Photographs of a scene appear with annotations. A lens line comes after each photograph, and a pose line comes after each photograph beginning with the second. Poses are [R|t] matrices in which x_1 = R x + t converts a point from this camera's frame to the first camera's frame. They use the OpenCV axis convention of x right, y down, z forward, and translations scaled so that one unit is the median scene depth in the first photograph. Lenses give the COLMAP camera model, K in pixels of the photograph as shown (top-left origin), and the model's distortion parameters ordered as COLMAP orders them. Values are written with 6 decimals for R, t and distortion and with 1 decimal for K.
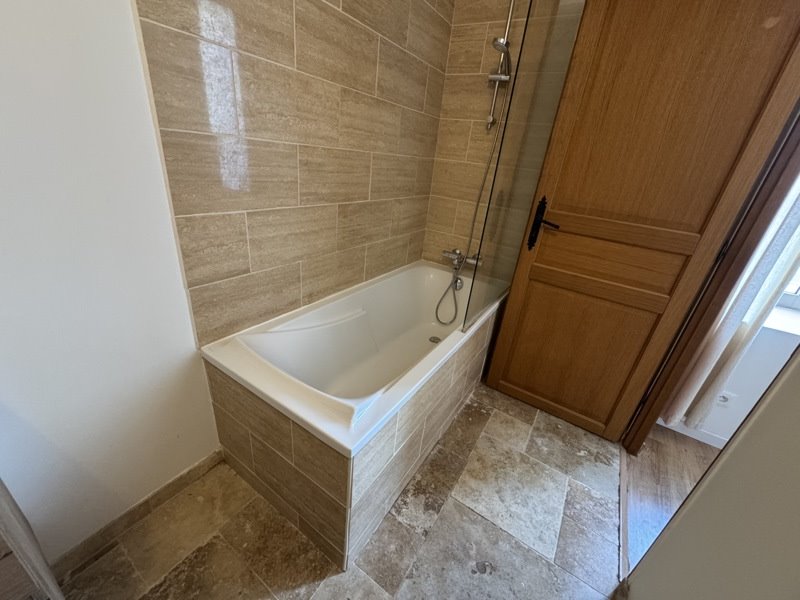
lens RADIAL K [[319.6, 0, 400.0], [0, 319.6, 300.0], [0, 0, 1]] dist [-0.000955, -0.000007]
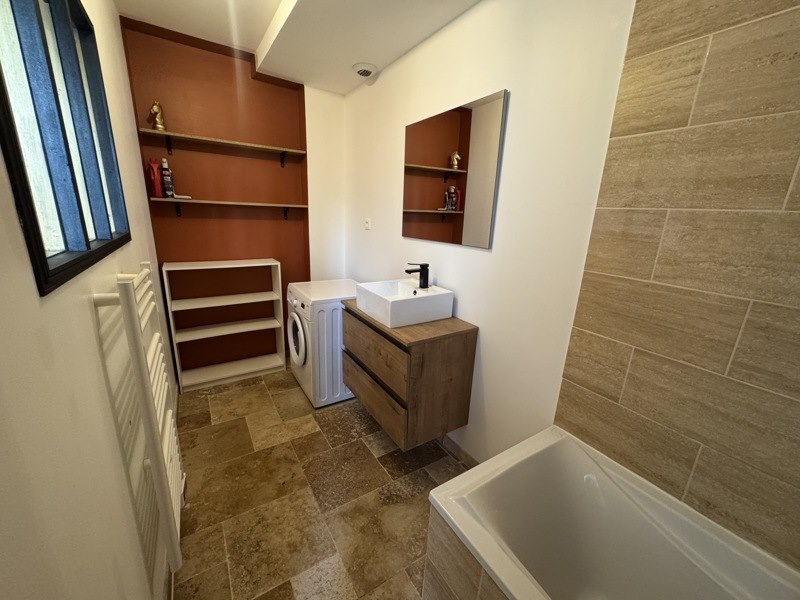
lens RADIAL K [[319.6, 0, 400.0], [0, 319.6, 300.0], [0, 0, 1]] dist [-0.000955, -0.000007]
pose [[-0.404629, 0.126300, -0.905717, 0.662257], [-0.455637, 0.830882, 0.319420, -0.363961], [0.792887, 0.541925, -0.278652, 0.583560]]
